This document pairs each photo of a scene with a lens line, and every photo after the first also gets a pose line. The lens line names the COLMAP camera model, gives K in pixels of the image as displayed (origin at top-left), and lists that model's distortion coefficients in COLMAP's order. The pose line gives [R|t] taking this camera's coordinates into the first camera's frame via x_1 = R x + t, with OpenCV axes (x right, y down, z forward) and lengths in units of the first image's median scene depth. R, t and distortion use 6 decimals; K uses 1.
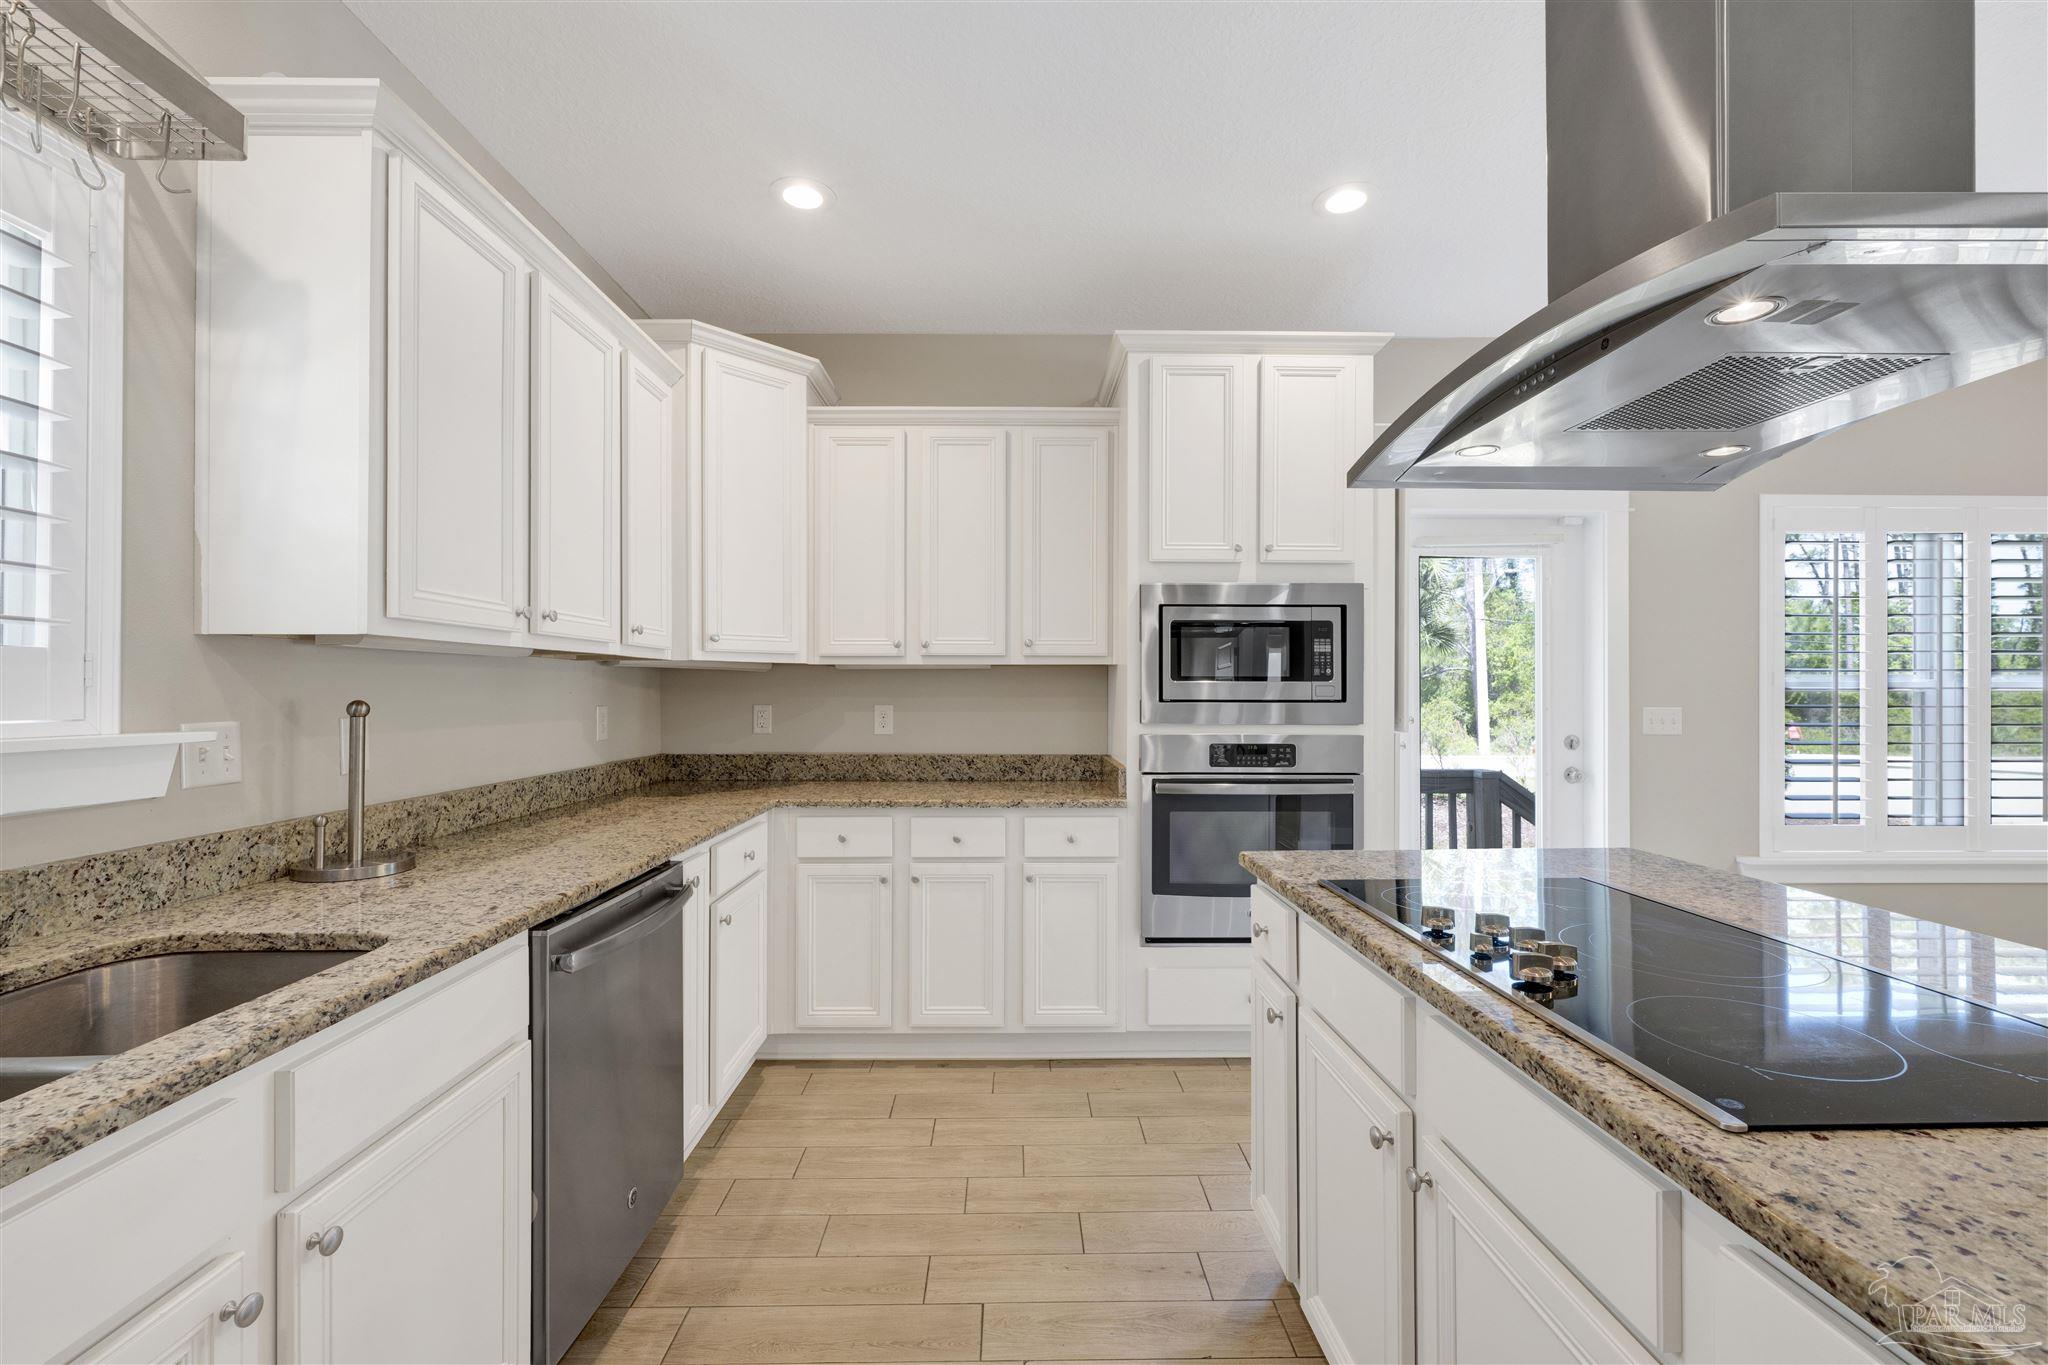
lens RADIAL K [[854.4, 0, 1030.1], [0, 854.4, 681.3], [0, 0, 1]] dist [0.009491, 0.000522]
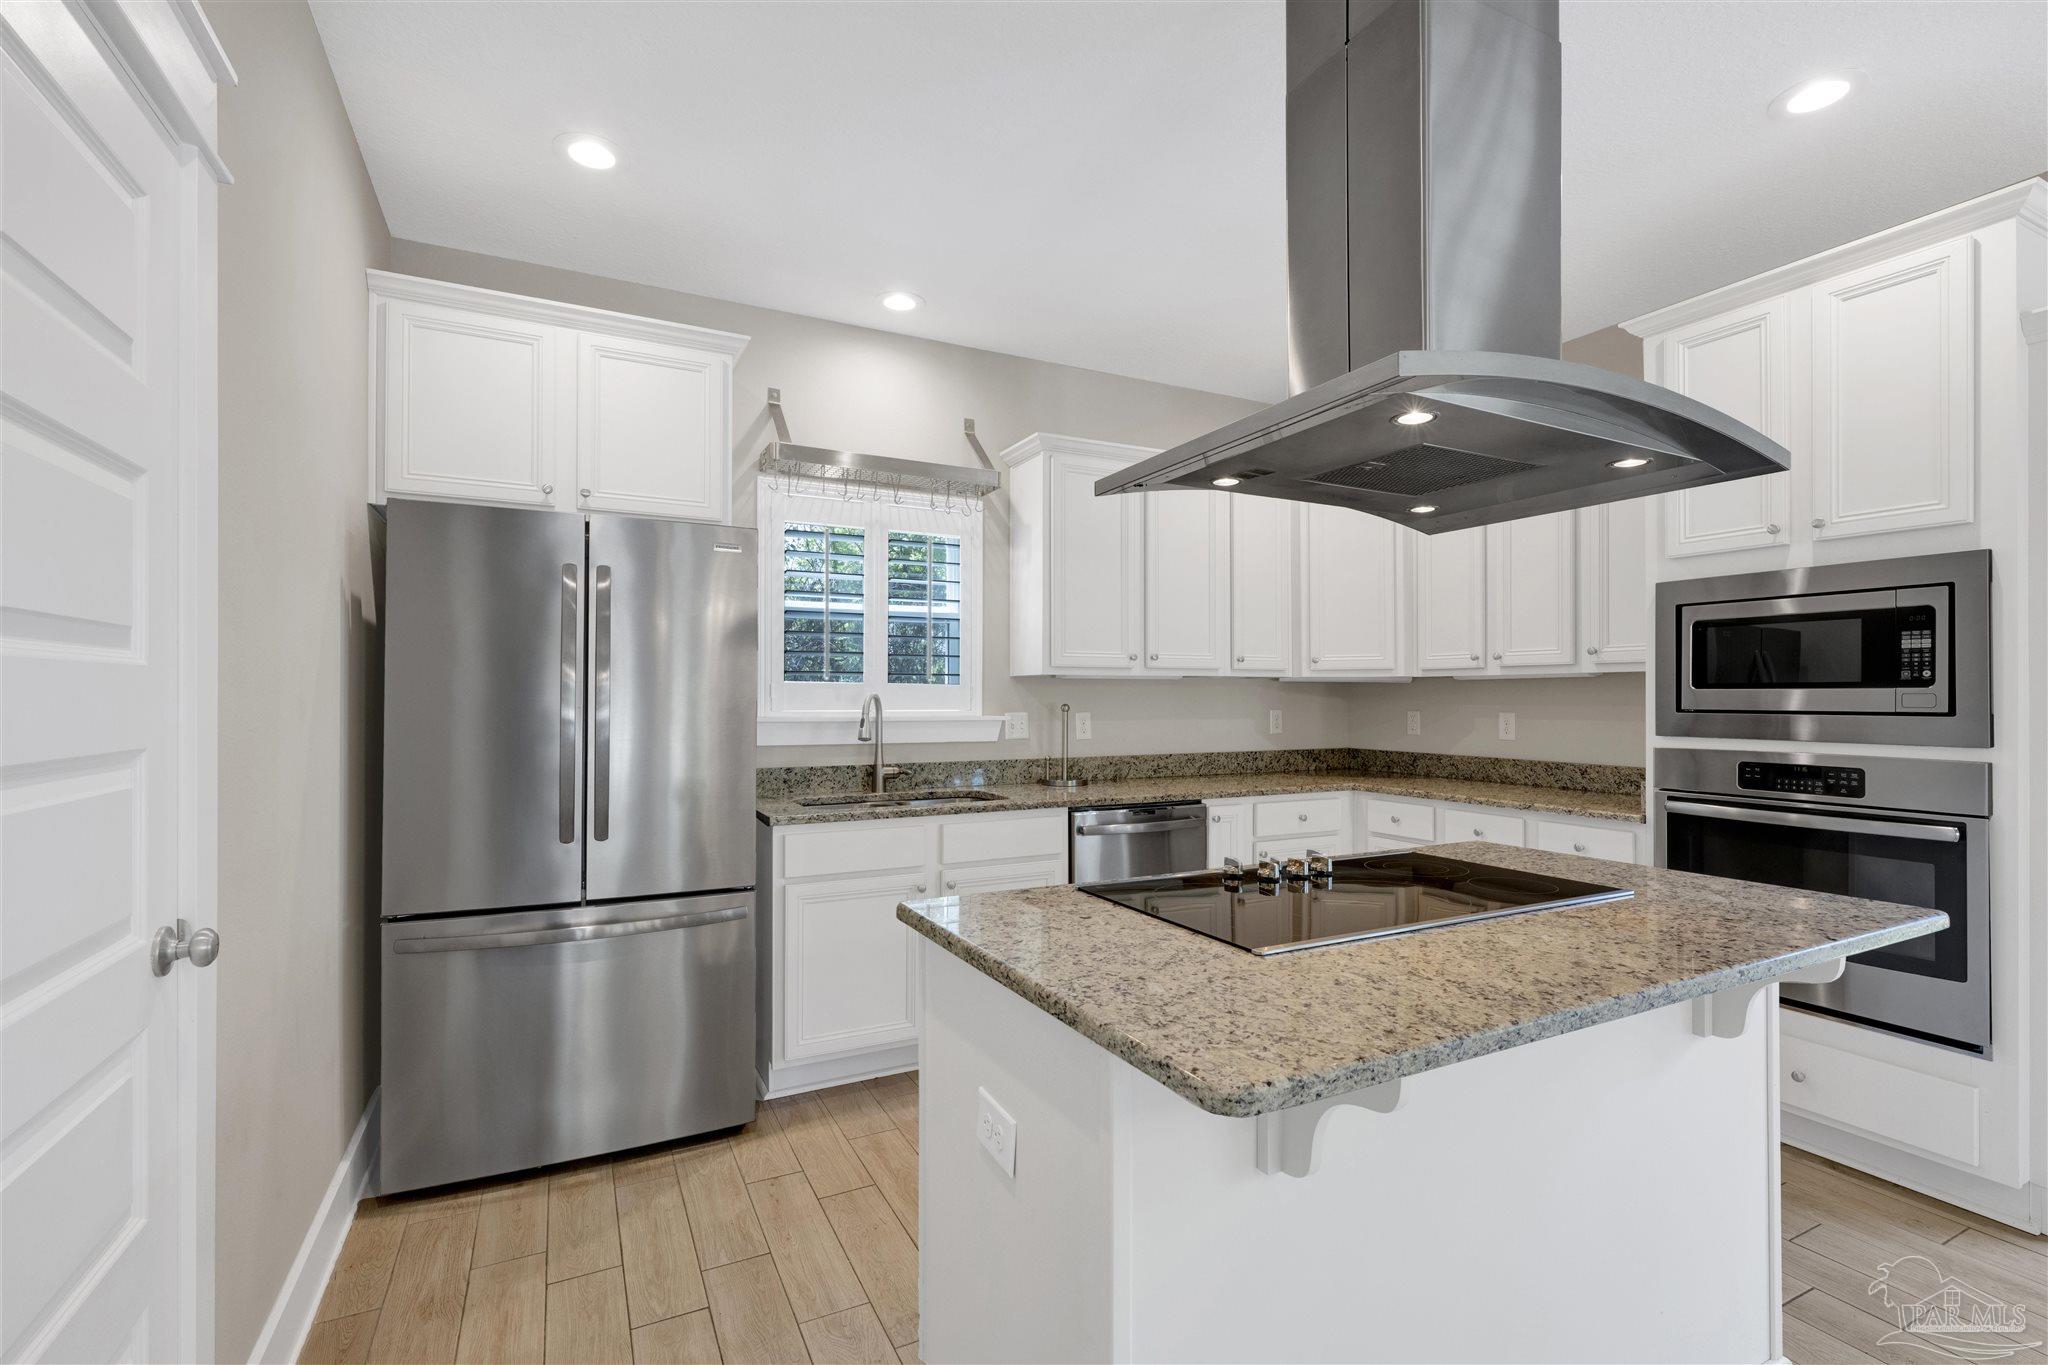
lens RADIAL K [[902.9, 0, 1024.2], [0, 902.9, 694.8], [0, 0, 1]] dist [-0.014880, -0.000602]
pose [[0.440368, -0.003460, -0.897811, 0.700071], [0.010017, 0.999949, 0.001060, -0.002060], [0.897762, -0.009460, 0.440380, -0.043087]]
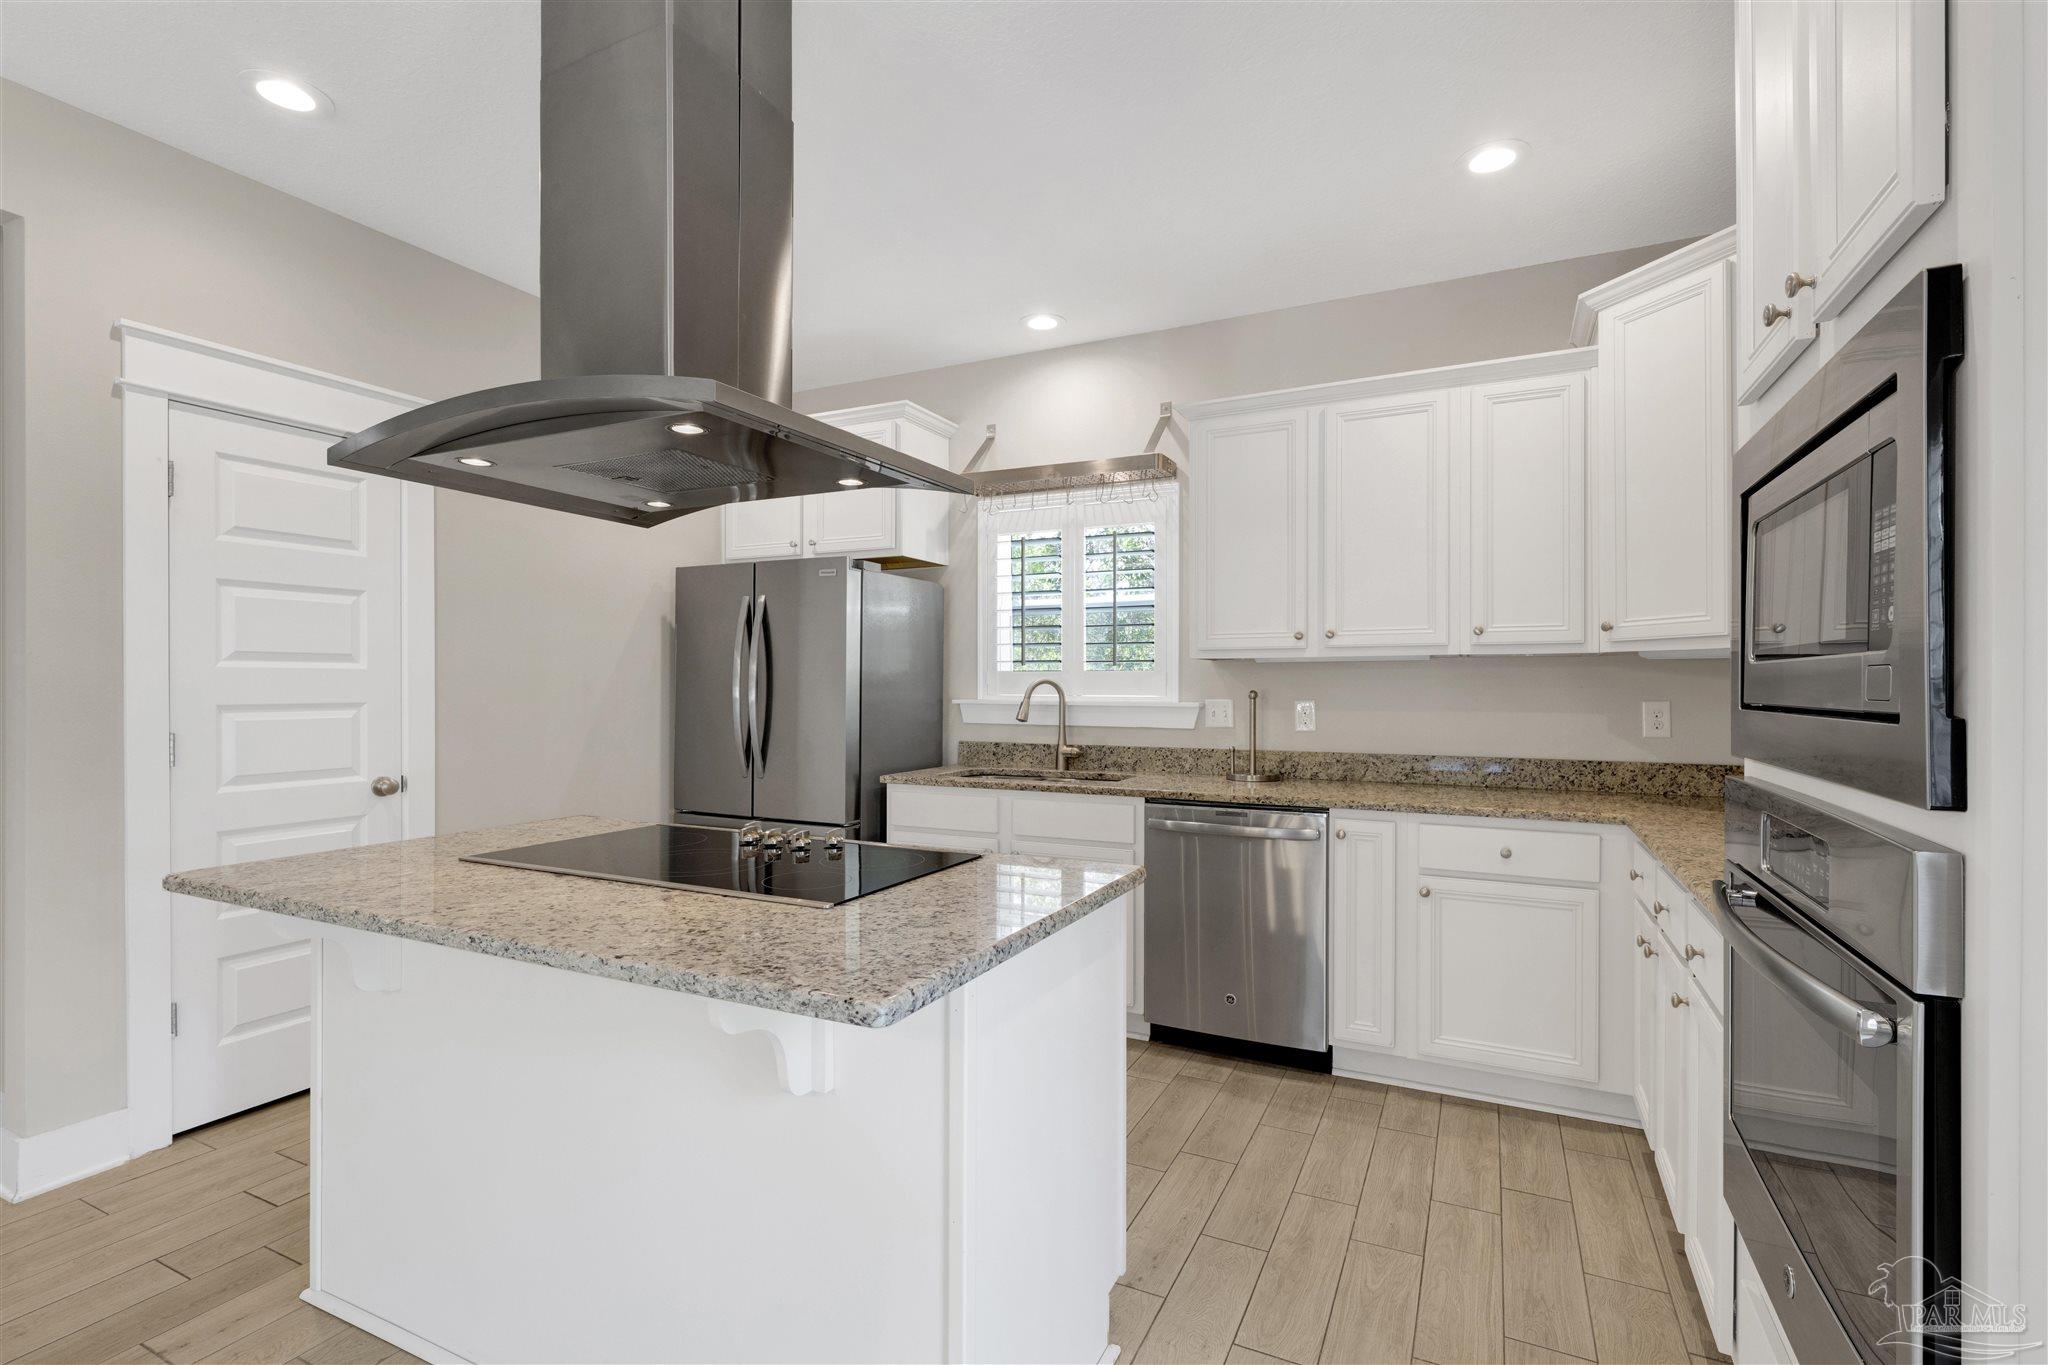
lens RADIAL K [[918.0, 0, 1031.2], [0, 918.0, 683.0], [0, 0, 1]] dist [-0.005845, -0.000033]
pose [[-0.445924, -0.004783, -0.895058, 0.753272], [0.009222, 0.999908, -0.009937, 0.013115], [0.895023, -0.012685, -0.445839, 0.873770]]
